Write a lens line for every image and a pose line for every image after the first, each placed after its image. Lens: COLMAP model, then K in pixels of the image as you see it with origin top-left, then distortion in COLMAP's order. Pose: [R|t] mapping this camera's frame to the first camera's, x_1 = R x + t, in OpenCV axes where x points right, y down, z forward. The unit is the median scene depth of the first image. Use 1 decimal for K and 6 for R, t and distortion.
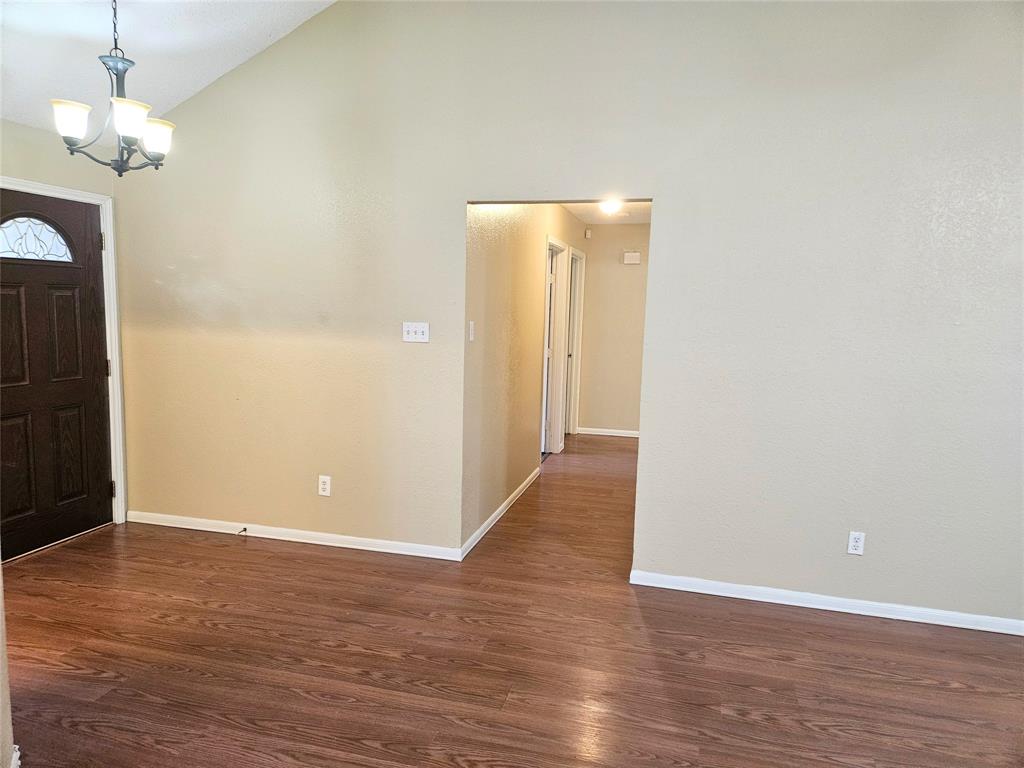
lens RADIAL K [[681.0, 0, 508.6], [0, 681.0, 383.0], [0, 0, 1]] dist [0.030684, -0.003245]
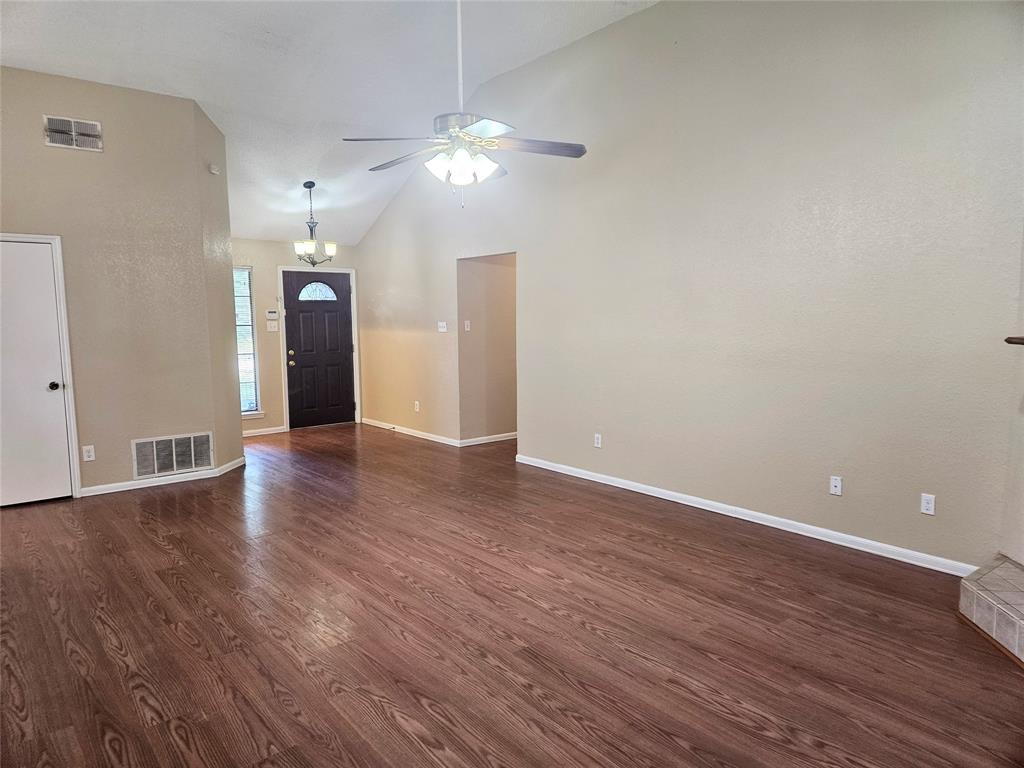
lens RADIAL K [[681.0, 0, 508.6], [0, 681.0, 383.0], [0, 0, 1]] dist [0.030684, -0.003245]
pose [[0.804896, 0.022974, -0.592971, 1.159552], [-0.035279, 0.999335, -0.009169, 0.095878], [0.592366, 0.028300, 0.805172, -0.452789]]
